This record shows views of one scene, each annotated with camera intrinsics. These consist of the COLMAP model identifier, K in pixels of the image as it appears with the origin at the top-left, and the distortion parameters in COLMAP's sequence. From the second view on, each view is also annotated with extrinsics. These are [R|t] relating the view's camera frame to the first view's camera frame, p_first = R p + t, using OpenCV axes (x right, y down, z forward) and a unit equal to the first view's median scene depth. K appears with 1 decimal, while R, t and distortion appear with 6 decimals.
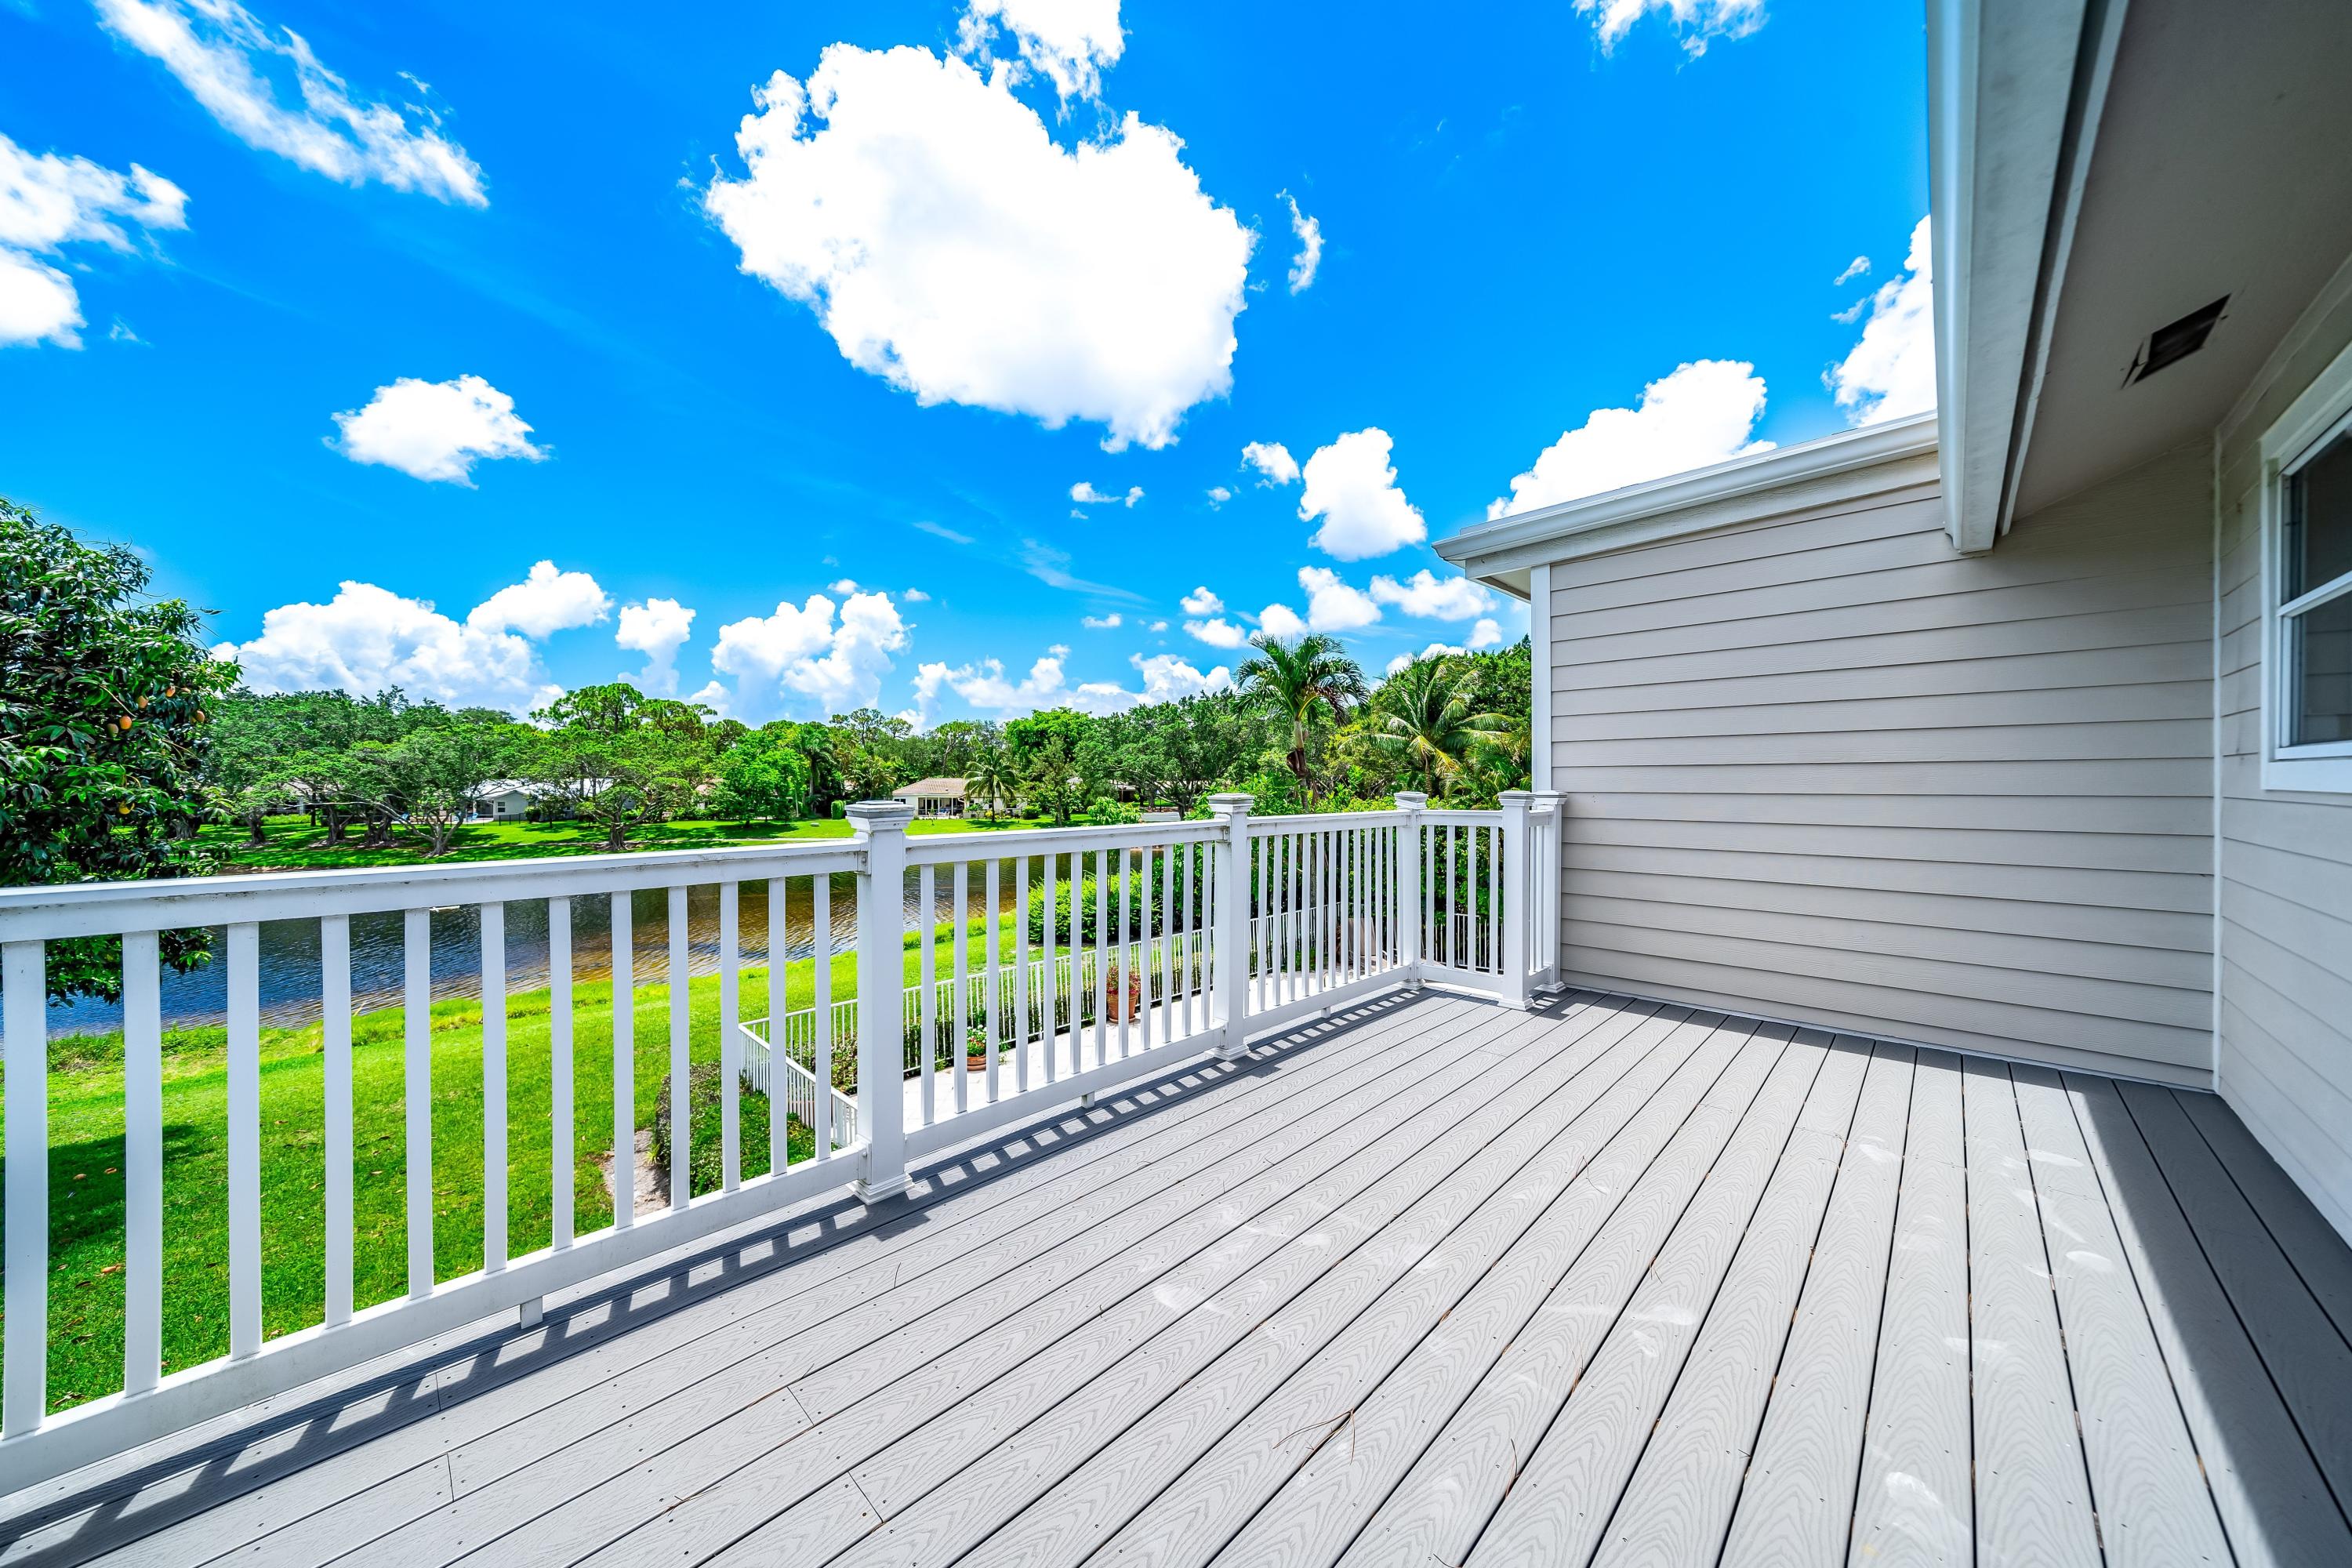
lens RADIAL K [[824.9, 0, 1170.9], [0, 824.9, 773.6], [0, 0, 1]] dist [-0.002103, -0.000103]
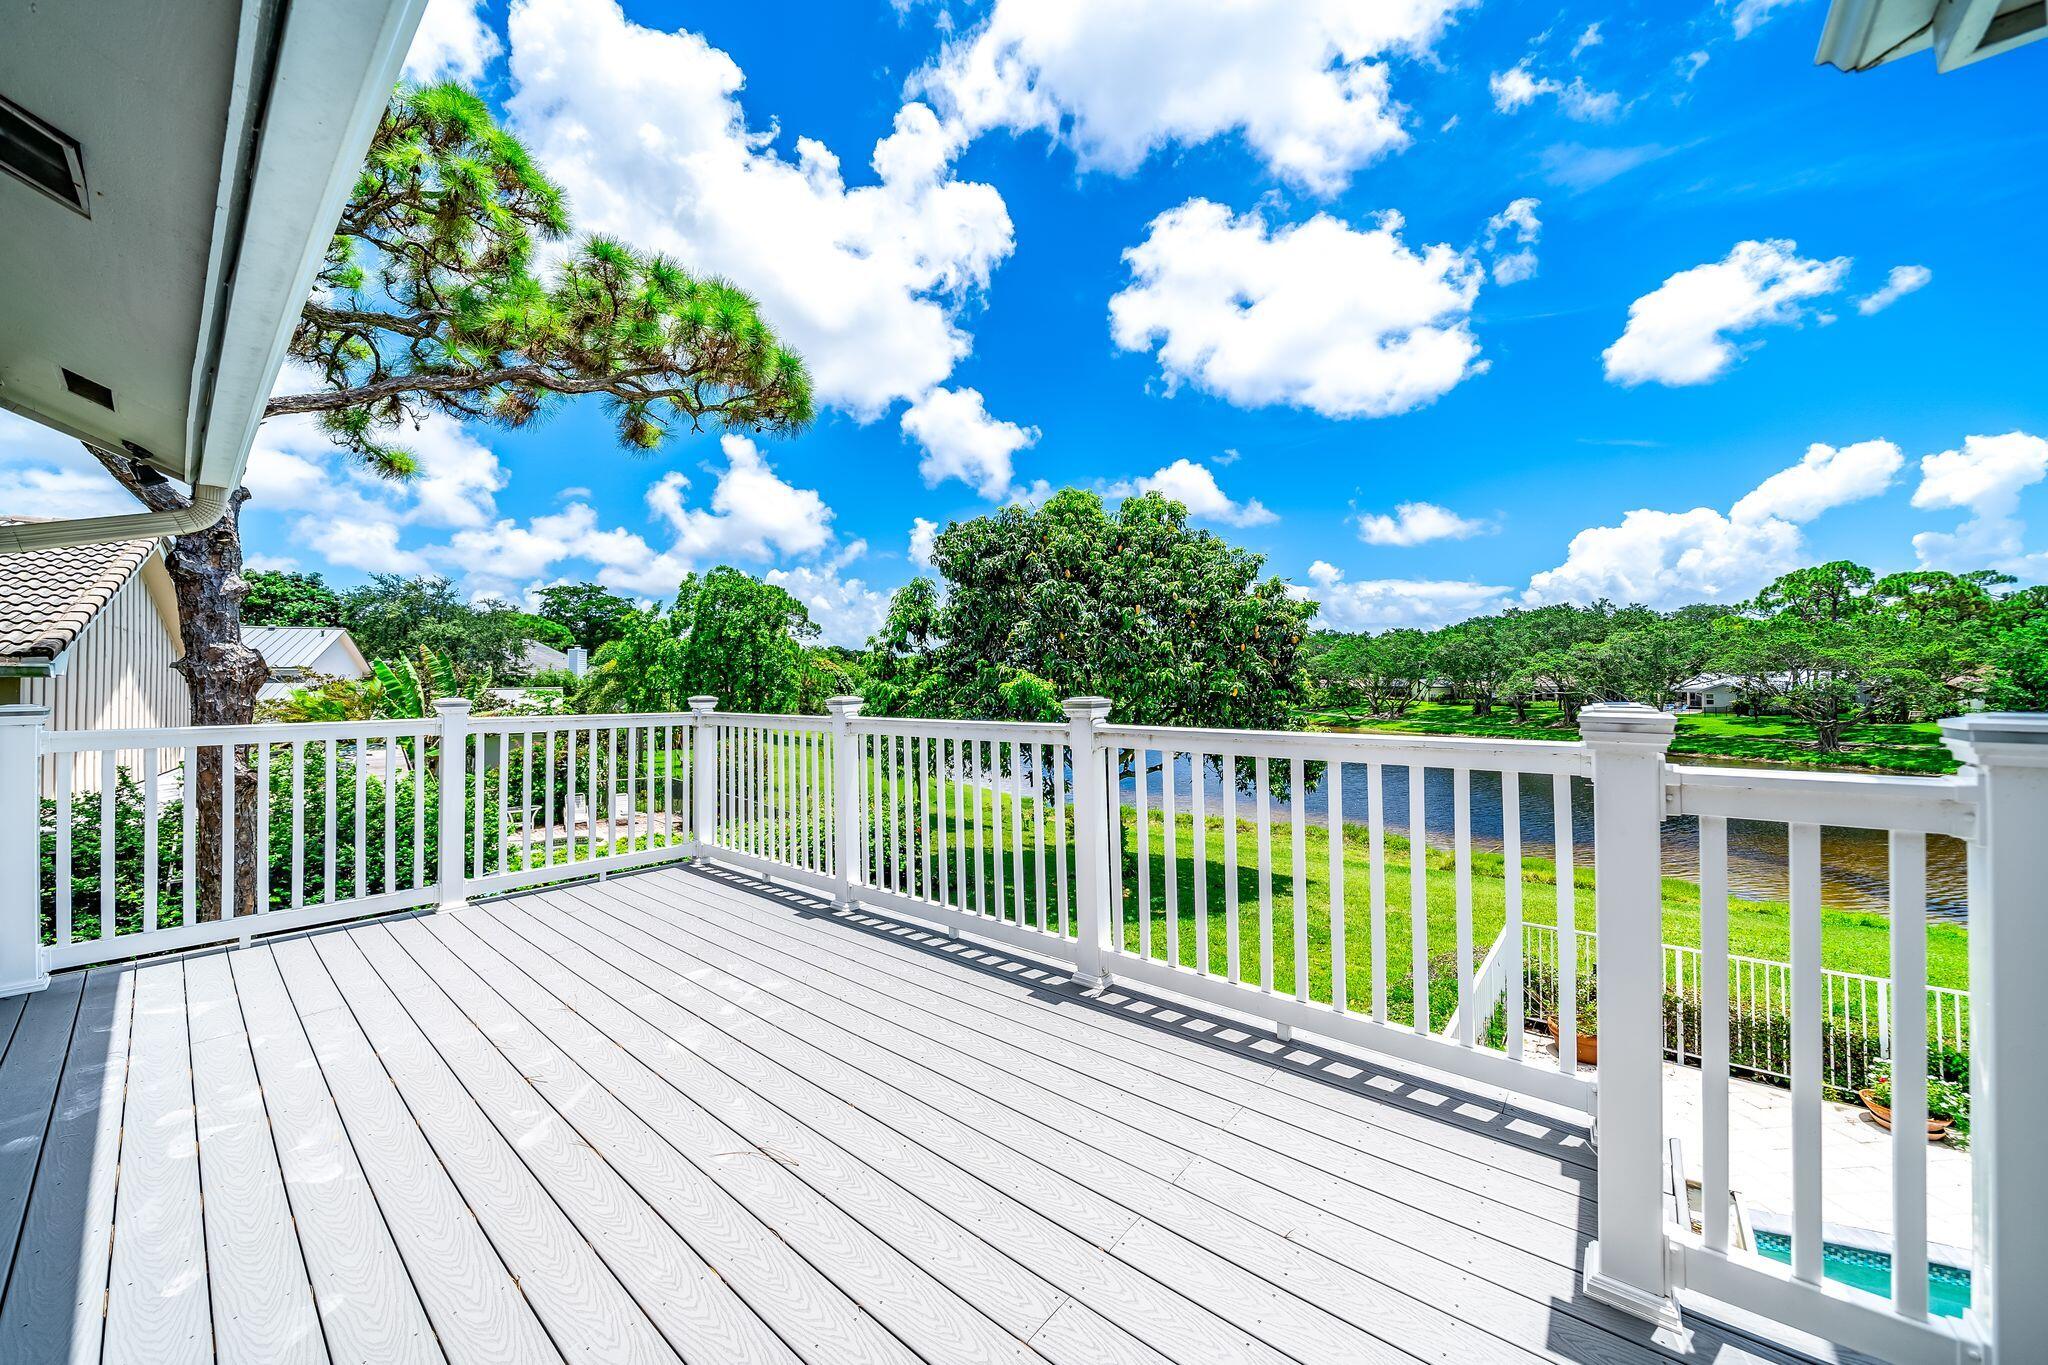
lens RADIAL K [[752.9, 0, 997.0], [0, 752.9, 676.7], [0, 0, 1]] dist [-0.019916, 0.002969]
pose [[0.042842, -0.003335, -0.999076, 0.844351], [0.016732, 0.999857, -0.002620, -0.000197], [0.998942, -0.016605, 0.042891, 0.803677]]
